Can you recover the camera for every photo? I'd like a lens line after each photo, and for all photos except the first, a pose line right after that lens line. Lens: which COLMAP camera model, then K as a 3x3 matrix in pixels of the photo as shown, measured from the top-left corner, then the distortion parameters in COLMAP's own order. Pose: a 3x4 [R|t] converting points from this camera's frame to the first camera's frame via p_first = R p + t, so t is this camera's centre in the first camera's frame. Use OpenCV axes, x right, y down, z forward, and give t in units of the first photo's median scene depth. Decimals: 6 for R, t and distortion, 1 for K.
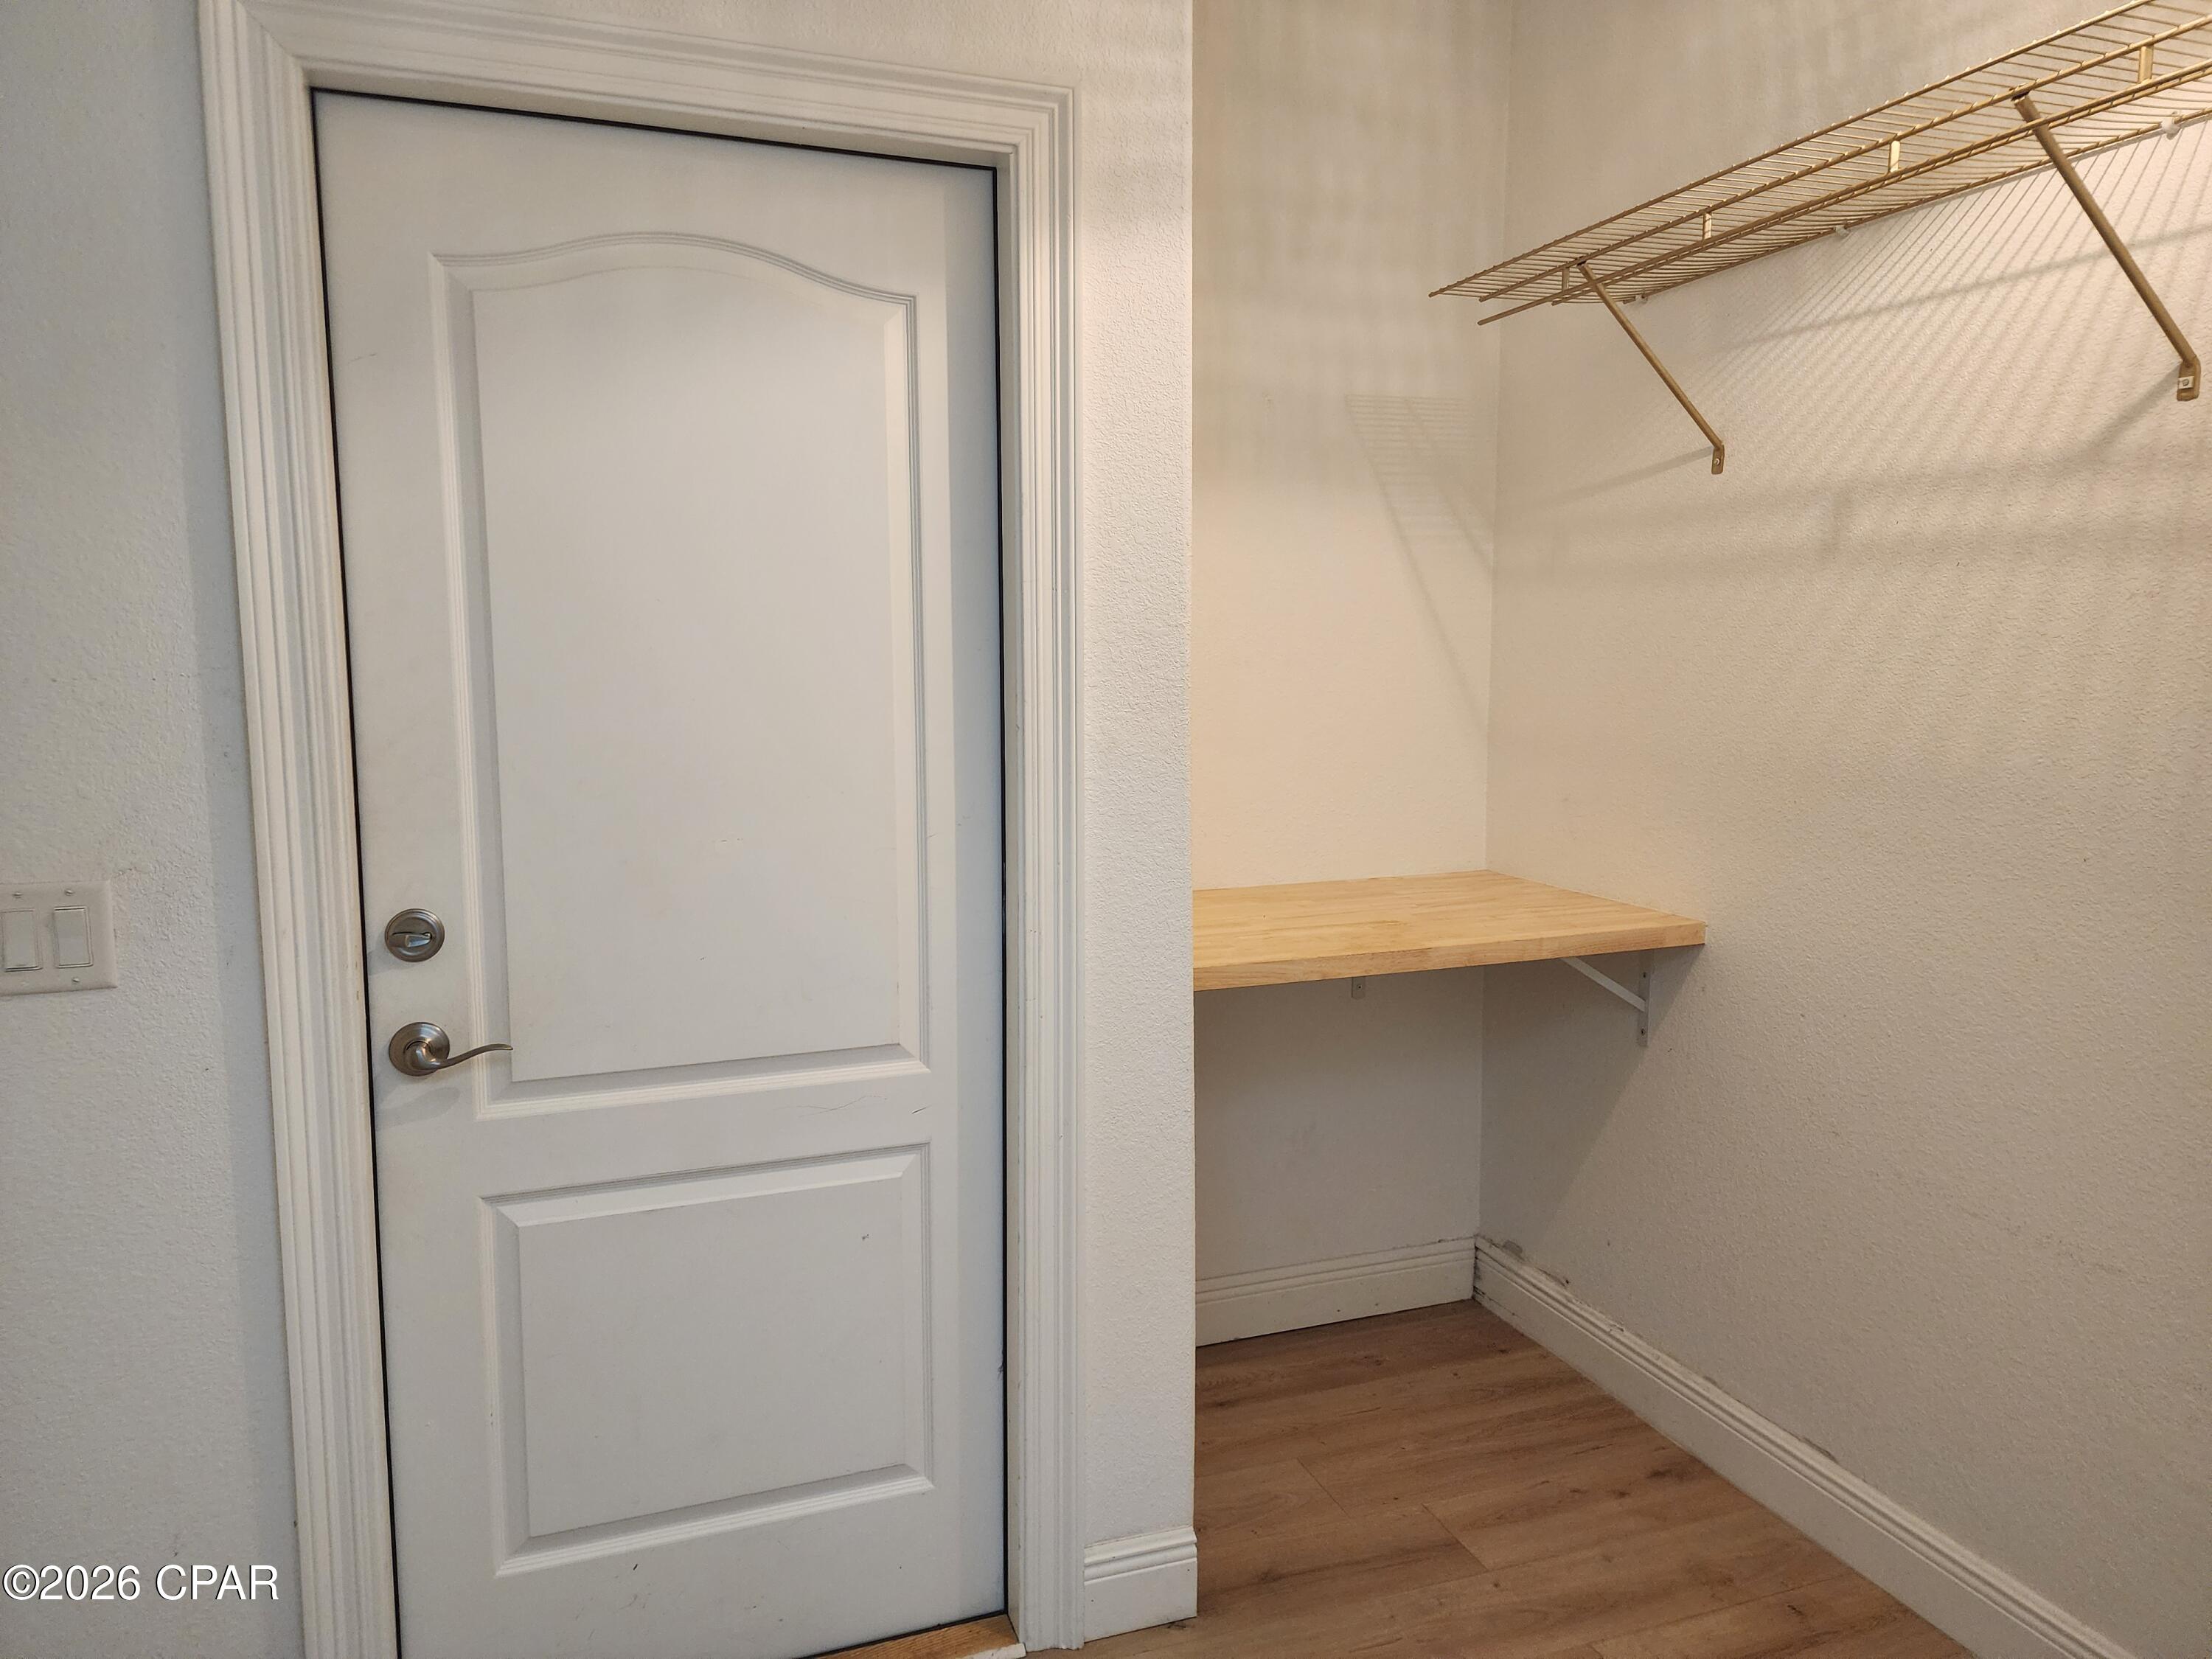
lens RADIAL K [[1471.6, 0, 1110.5], [0, 1471.6, 825.0], [0, 0, 1]] dist [0.089771, -0.089712]
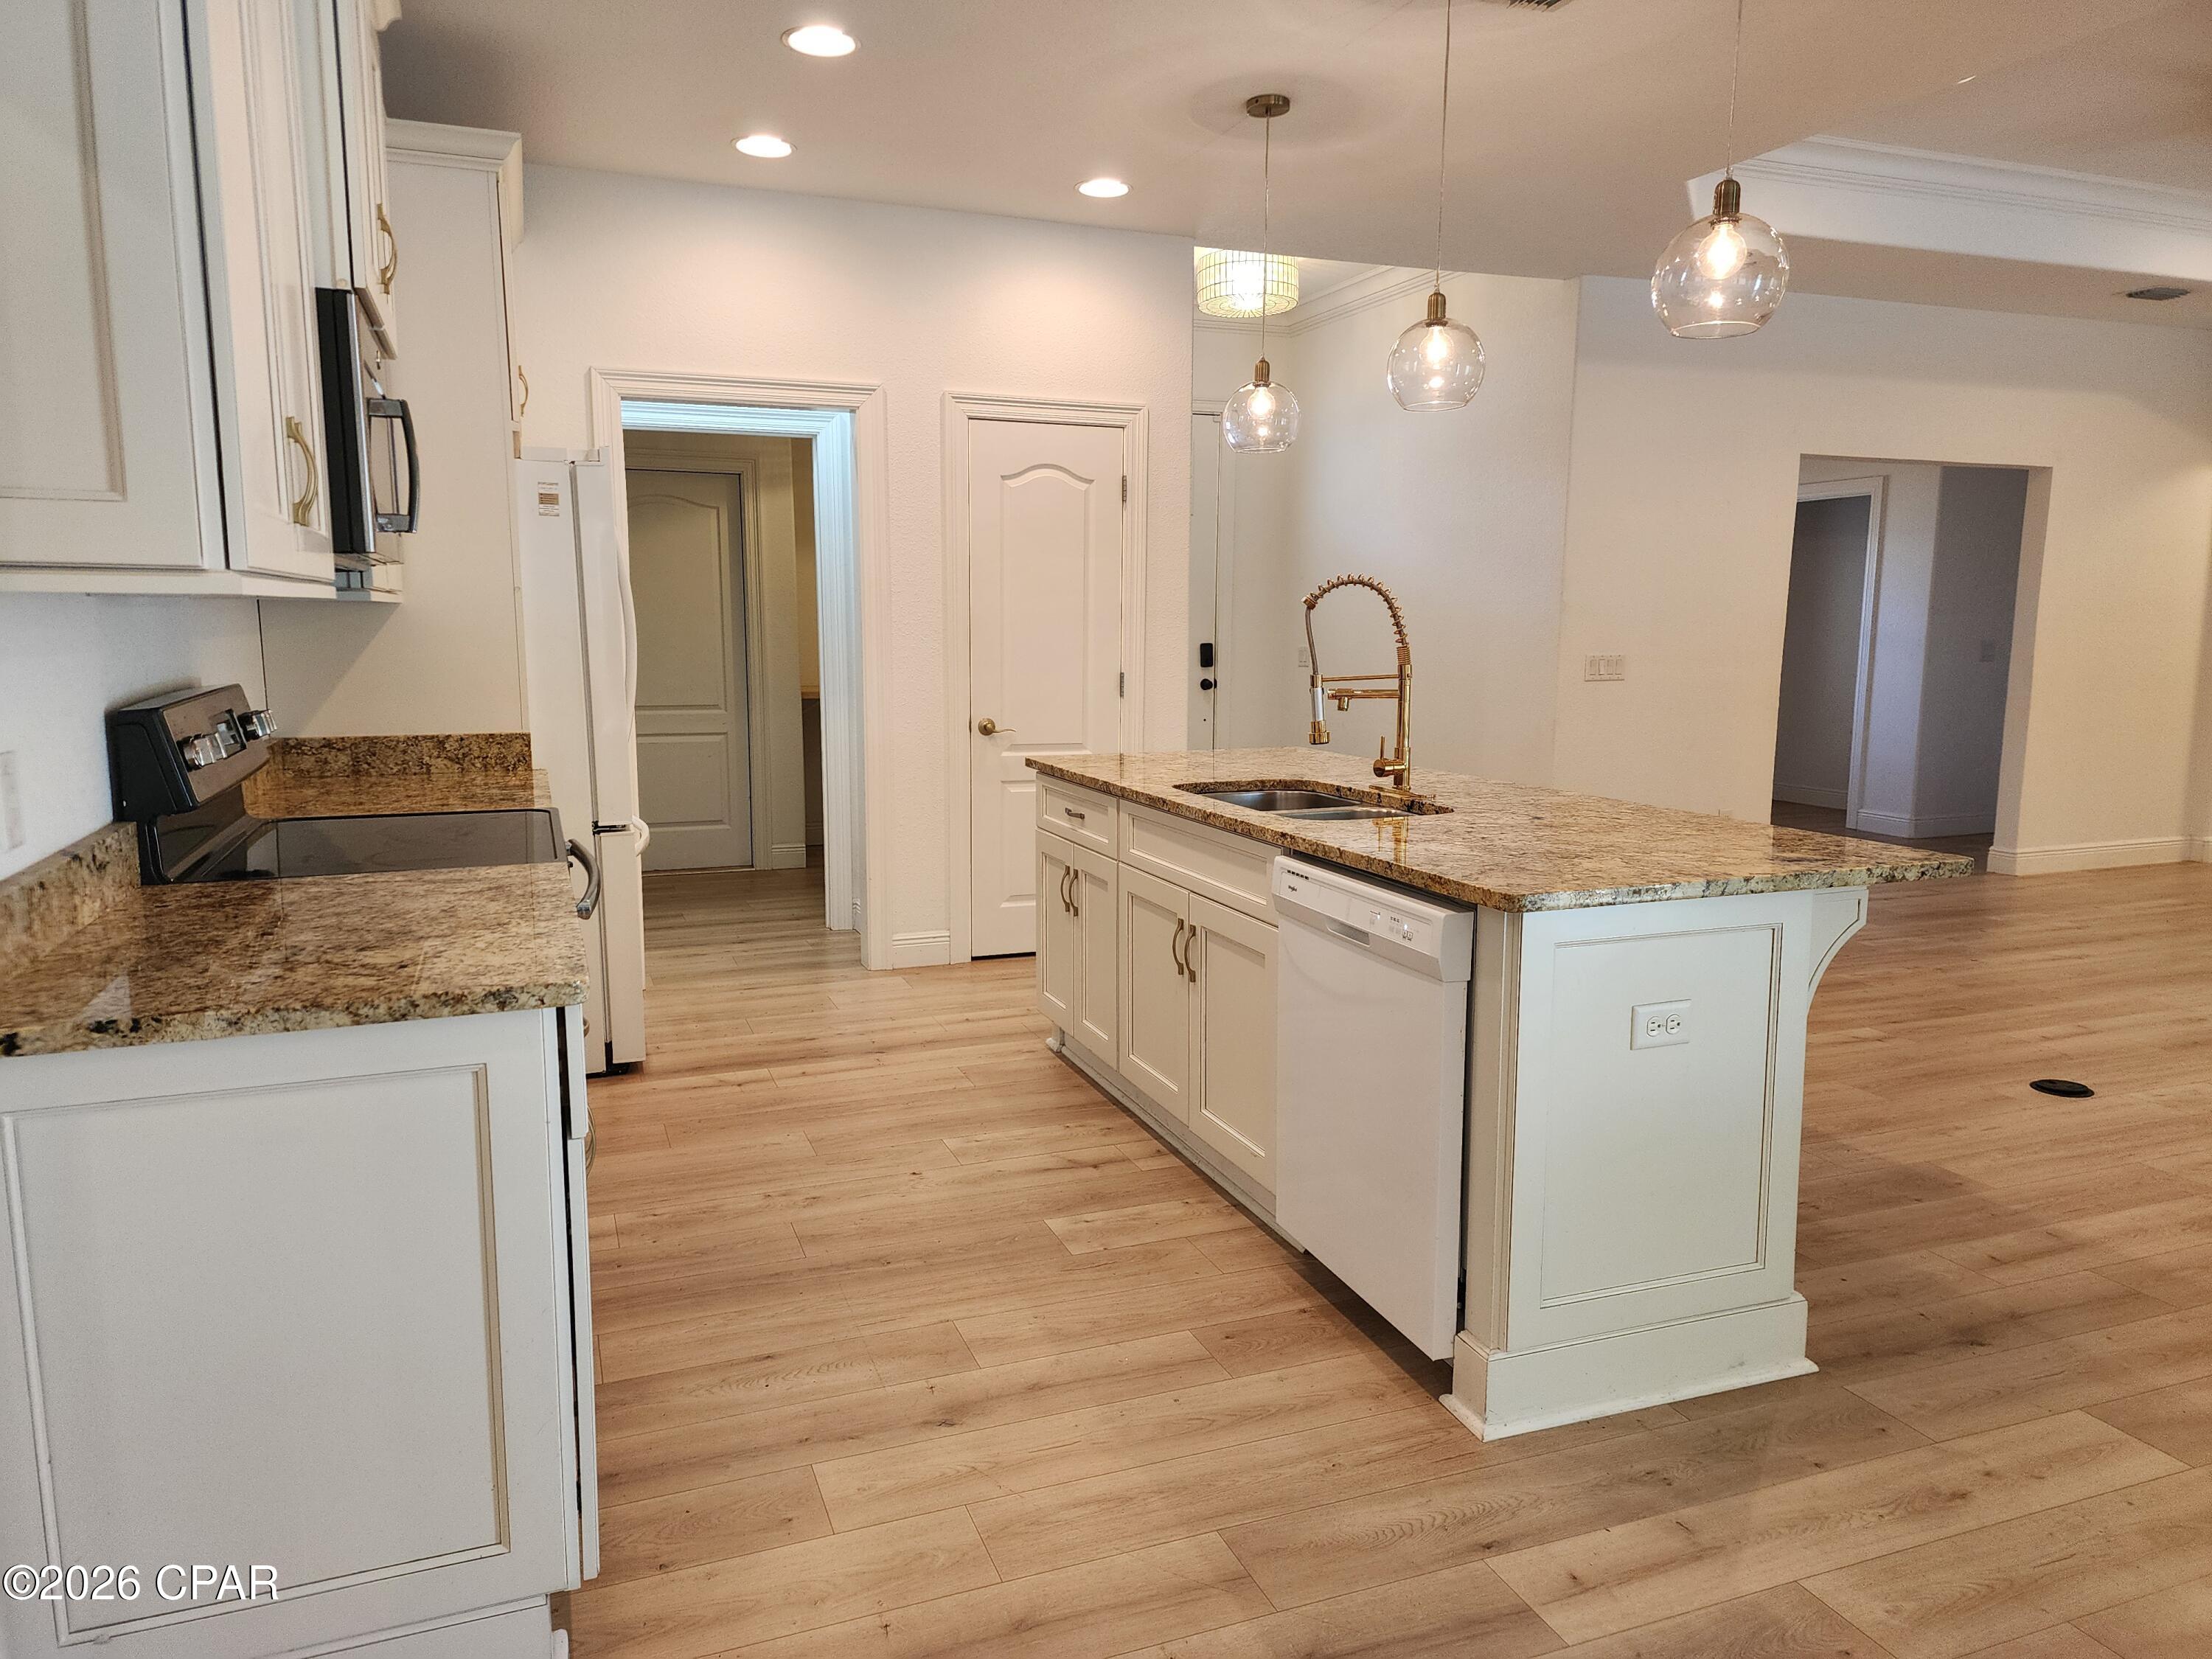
lens RADIAL K [[1467.9, 0, 1097.2], [0, 1467.9, 821.7], [0, 0, 1]] dist [0.088126, -0.088130]
pose [[0.999520, -0.000706, 0.030956, 0.744481], [0.000121, 0.999821, 0.018911, 0.400802], [-0.030964, -0.018898, 0.999342, -2.954381]]
